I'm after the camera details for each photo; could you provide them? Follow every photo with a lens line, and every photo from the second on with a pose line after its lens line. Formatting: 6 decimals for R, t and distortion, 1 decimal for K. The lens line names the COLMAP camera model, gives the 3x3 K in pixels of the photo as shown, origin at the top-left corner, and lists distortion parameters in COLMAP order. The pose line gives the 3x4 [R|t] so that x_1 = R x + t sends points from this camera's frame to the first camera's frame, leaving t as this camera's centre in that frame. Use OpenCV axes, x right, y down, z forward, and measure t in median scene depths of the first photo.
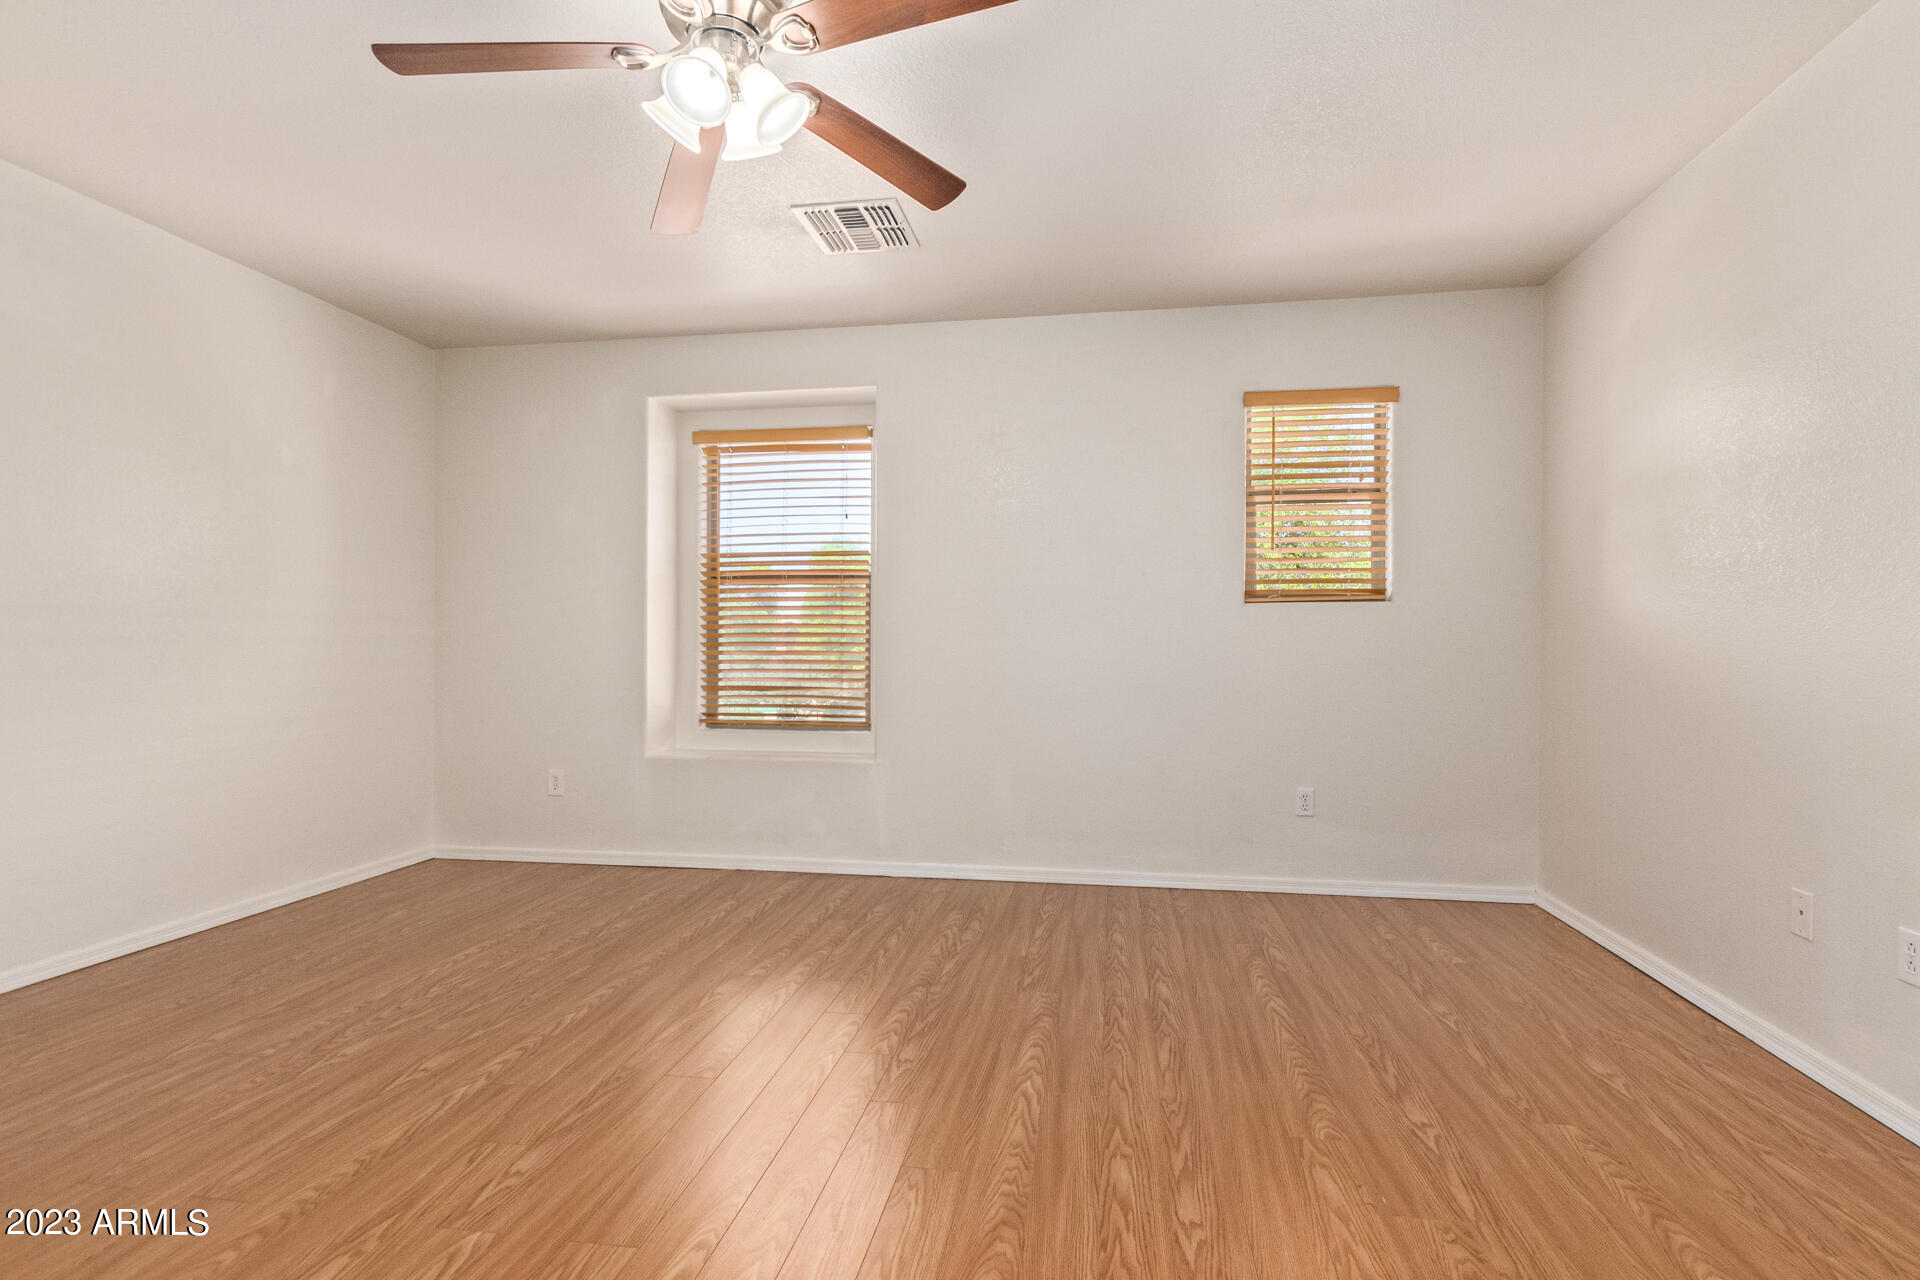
lens RADIAL K [[916.3, 0, 947.8], [0, 916.3, 648.5], [0, 0, 1]] dist [0.019520, -0.007825]
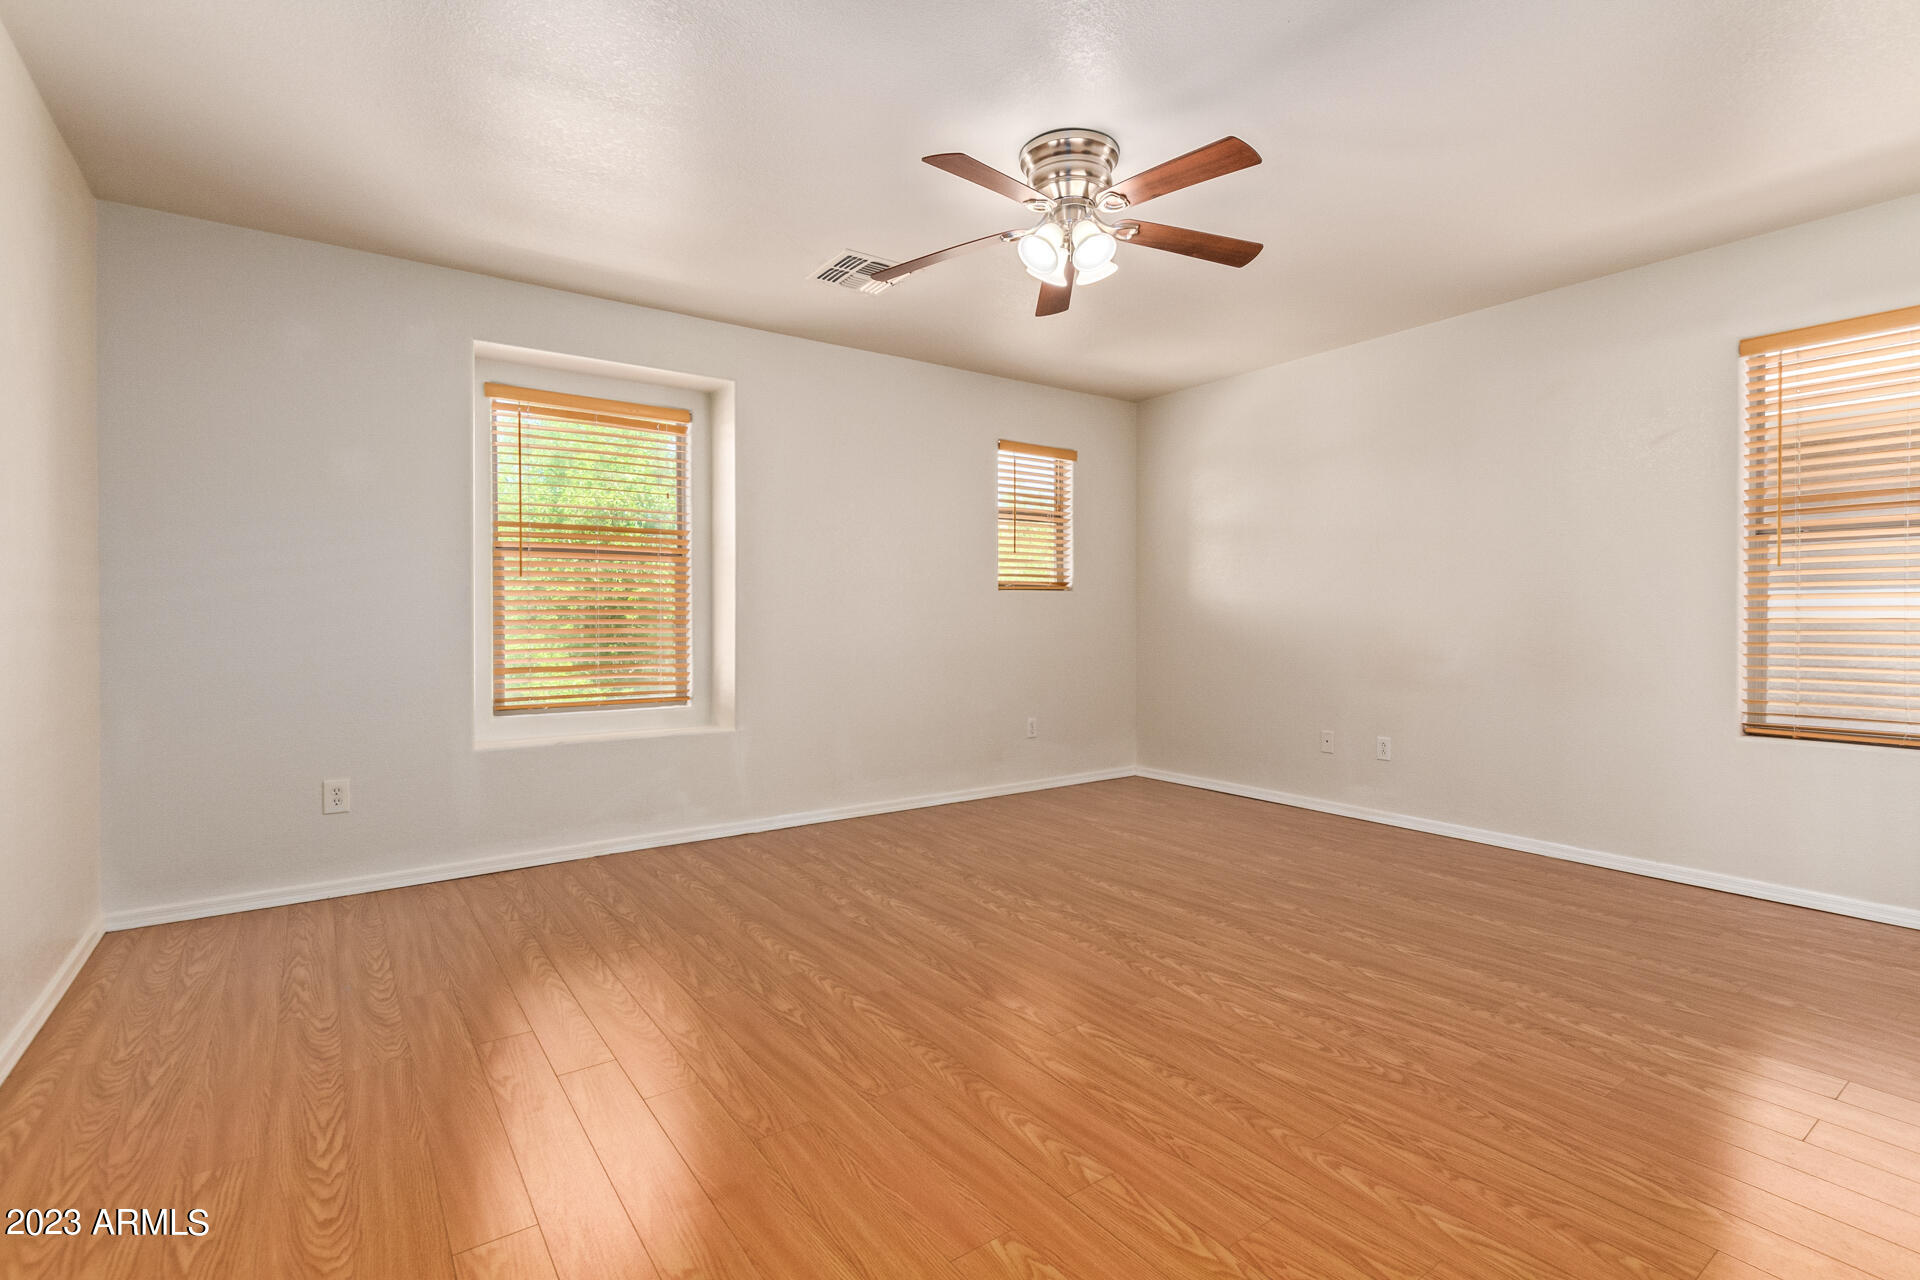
lens RADIAL K [[916.3, 0, 983.2], [0, 916.3, 630.6], [0, 0, 1]] dist [0.019520, -0.007825]
pose [[0.694193, -0.012685, 0.719677, -0.733757], [0.007976, 0.999919, 0.009931, -0.001612], [-0.719744, -0.001154, 0.694238, 0.049153]]
